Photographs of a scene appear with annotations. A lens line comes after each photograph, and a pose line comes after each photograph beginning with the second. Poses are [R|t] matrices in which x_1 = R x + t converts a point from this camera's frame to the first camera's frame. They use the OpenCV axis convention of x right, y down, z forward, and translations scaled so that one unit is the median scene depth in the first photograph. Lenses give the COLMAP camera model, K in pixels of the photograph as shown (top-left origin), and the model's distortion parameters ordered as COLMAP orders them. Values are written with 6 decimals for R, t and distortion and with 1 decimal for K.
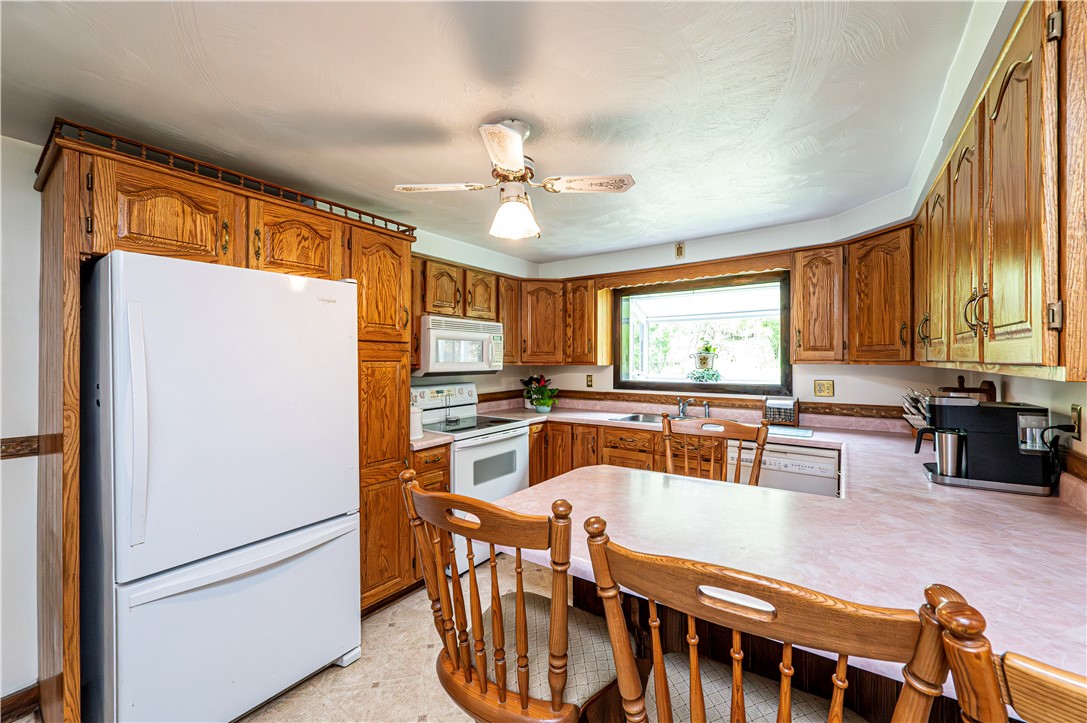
lens RADIAL K [[433.6, 0, 589.2], [0, 433.6, 355.6], [0, 0, 1]] dist [-0.000096, 0.000024]
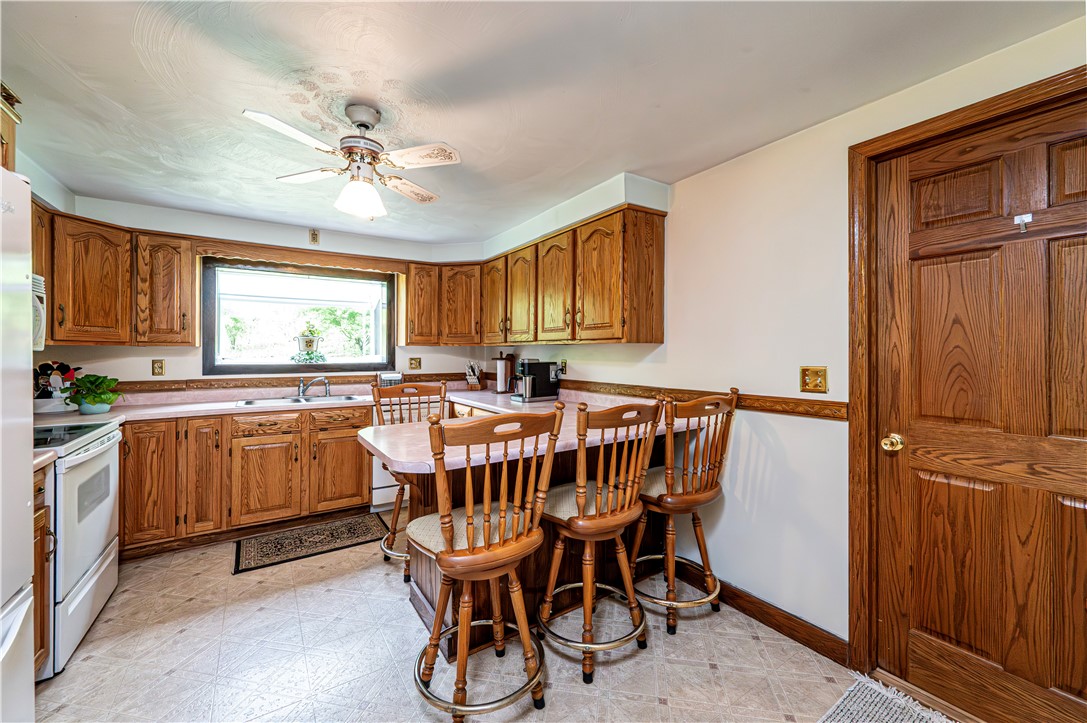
lens RADIAL K [[401.6, 0, 547.5], [0, 401.6, 348.5], [0, 0, 1]] dist [0.001342, -0.000026]
pose [[0.397447, 0.006942, 0.917599, -0.462605], [-0.005074, 0.999973, -0.005367, 0.030544], [-0.917611, -0.002523, 0.397471, 0.094616]]
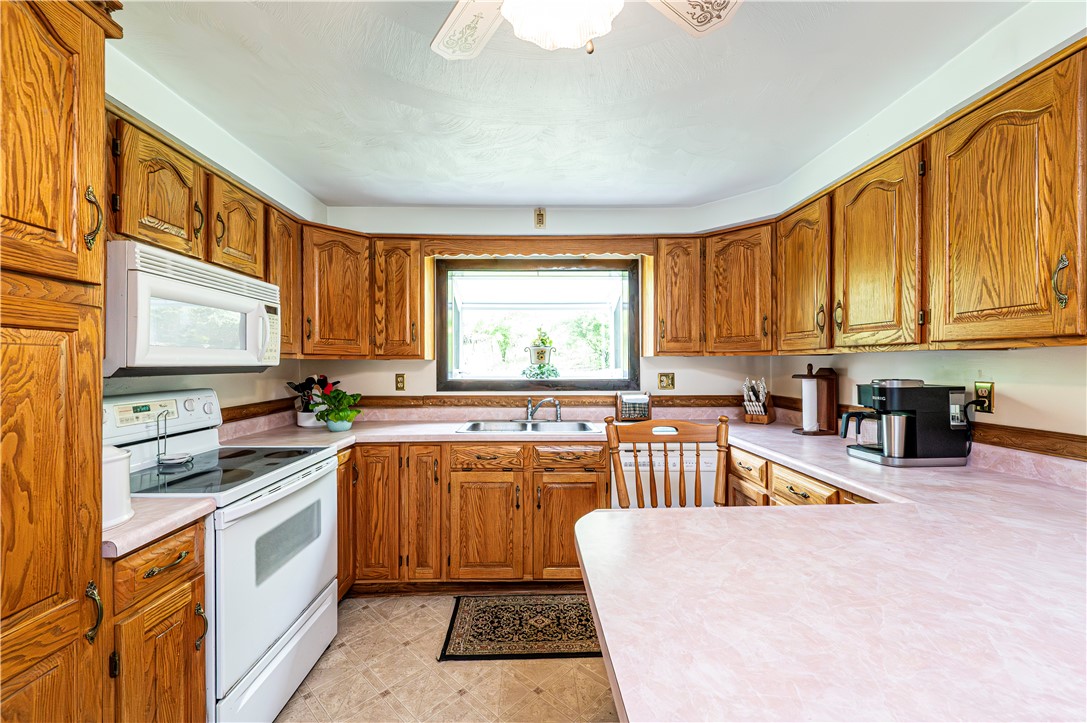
lens RADIAL K [[408.9, 0, 543.5], [0, 408.9, 361.5], [0, 0, 1]] dist [-0.000727, -0.000038]
pose [[0.839607, -0.000489, 0.543195, -0.207514], [0.000000, 1.000000, 0.000900, 0.028421], [-0.543195, -0.000756, 0.839606, 0.350560]]
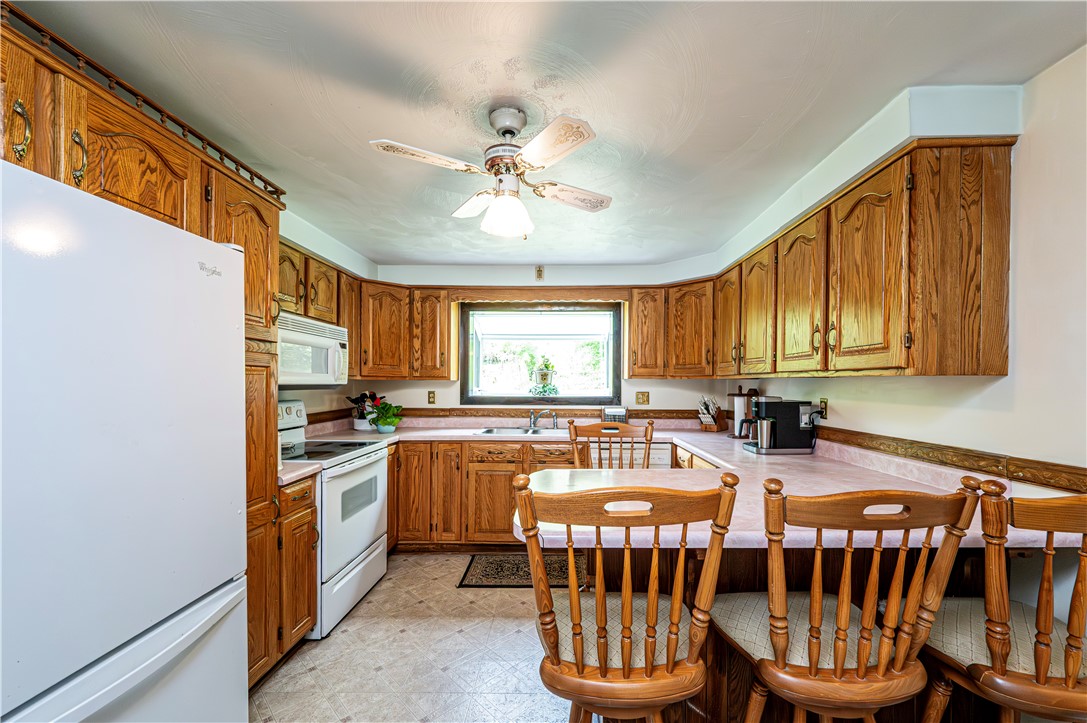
lens RADIAL K [[417.4, 0, 582.3], [0, 417.4, 381.3], [0, 0, 1]] dist [-0.000345, -0.000033]
pose [[0.833212, 0.004936, 0.552931, -0.277257], [-0.007358, 0.999971, 0.002162, 0.023493], [-0.552904, -0.005870, 0.833224, 0.075815]]
